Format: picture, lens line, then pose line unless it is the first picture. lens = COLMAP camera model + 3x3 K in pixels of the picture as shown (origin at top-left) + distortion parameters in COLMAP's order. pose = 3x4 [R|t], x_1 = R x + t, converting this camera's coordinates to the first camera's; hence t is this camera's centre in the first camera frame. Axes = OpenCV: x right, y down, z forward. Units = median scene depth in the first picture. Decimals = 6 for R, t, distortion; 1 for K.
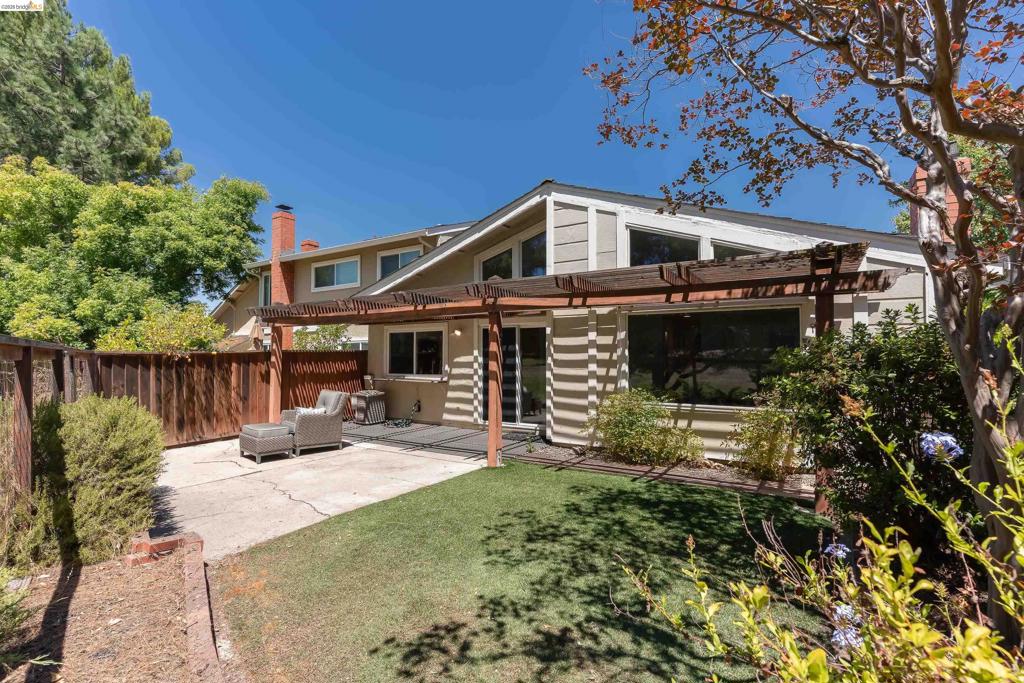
lens RADIAL K [[480.1, 0, 509.4], [0, 480.1, 351.0], [0, 0, 1]] dist [-0.036026, 0.000440]
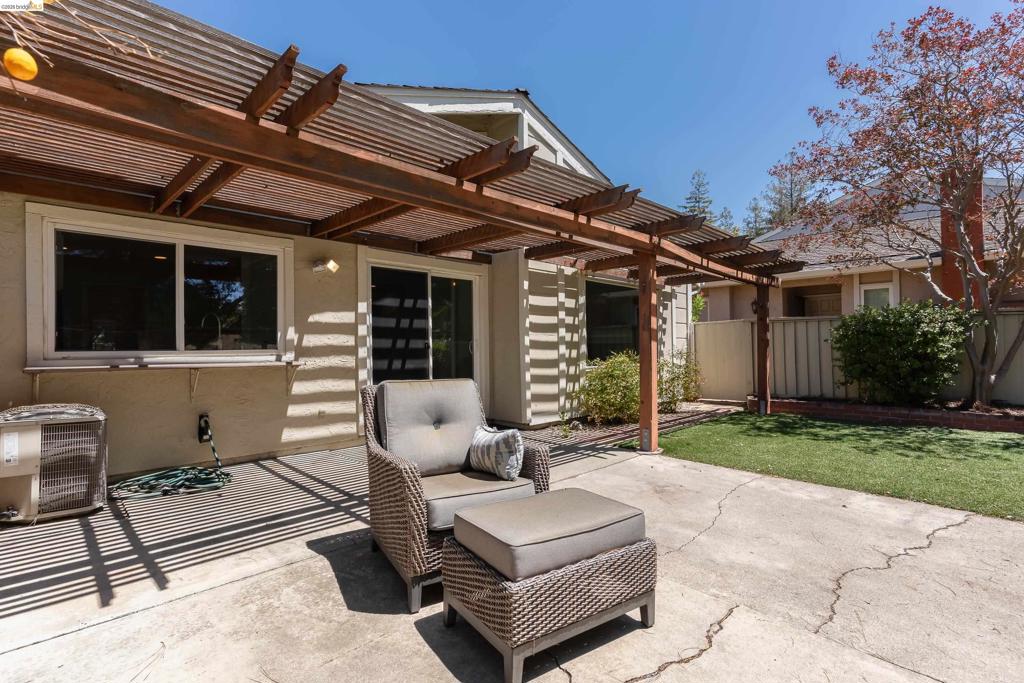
lens RADIAL K [[484.5, 0, 512.0], [0, 484.5, 341.5], [0, 0, 1]] dist [0.001779, 0.001064]
pose [[0.212627, 0.003861, 0.977126, -0.717201], [-0.011230, 0.999936, -0.001508, 0.052703], [-0.977069, -0.010653, 0.212657, 0.874330]]
